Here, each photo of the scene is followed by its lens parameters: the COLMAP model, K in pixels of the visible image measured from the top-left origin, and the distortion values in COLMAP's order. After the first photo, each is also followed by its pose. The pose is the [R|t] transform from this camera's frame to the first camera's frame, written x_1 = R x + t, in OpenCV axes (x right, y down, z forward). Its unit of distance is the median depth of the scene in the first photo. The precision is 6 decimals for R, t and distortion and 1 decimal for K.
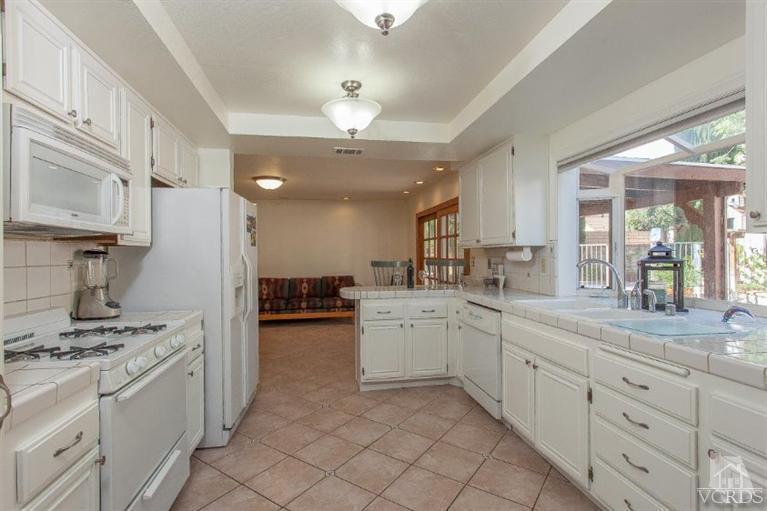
lens RADIAL K [[374.2, 0, 387.7], [0, 374.2, 251.0], [0, 0, 1]] dist [0.004452, 0.002341]
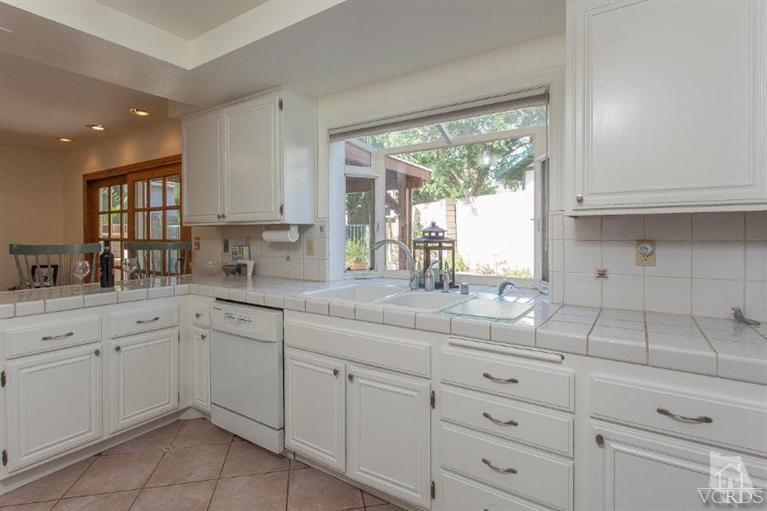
lens RADIAL K [[374.2, 0, 400.7], [0, 374.2, 237.5], [0, 0, 1]] dist [0.004452, 0.002341]
pose [[0.684883, -0.002069, 0.728650, -0.071753], [-0.010697, 0.999860, 0.012893, 0.003180], [-0.728575, -0.016625, 0.684764, 0.260158]]
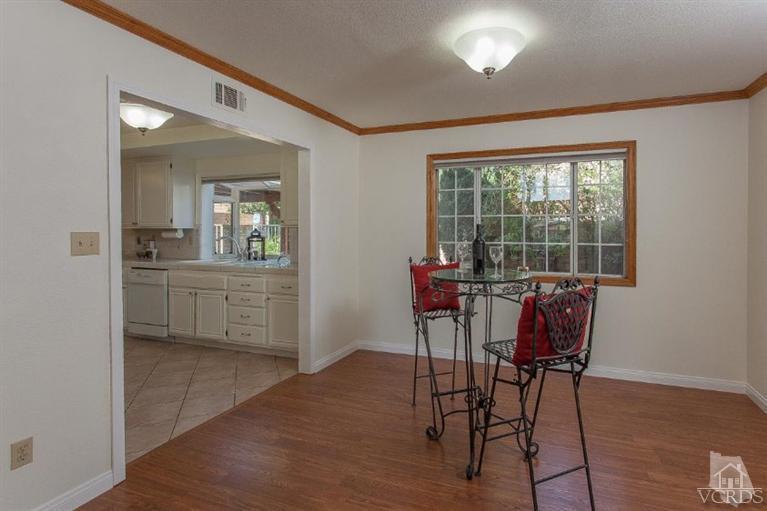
lens RADIAL K [[341.2, 0, 406.4], [0, 341.2, 233.5], [0, 0, 1]] dist [0.004353, -0.000119]
pose [[0.513144, 0.002291, 0.858299, -0.360520], [-0.011802, 0.999921, 0.004387, -0.009962], [-0.858221, -0.012381, 0.513130, -0.525753]]
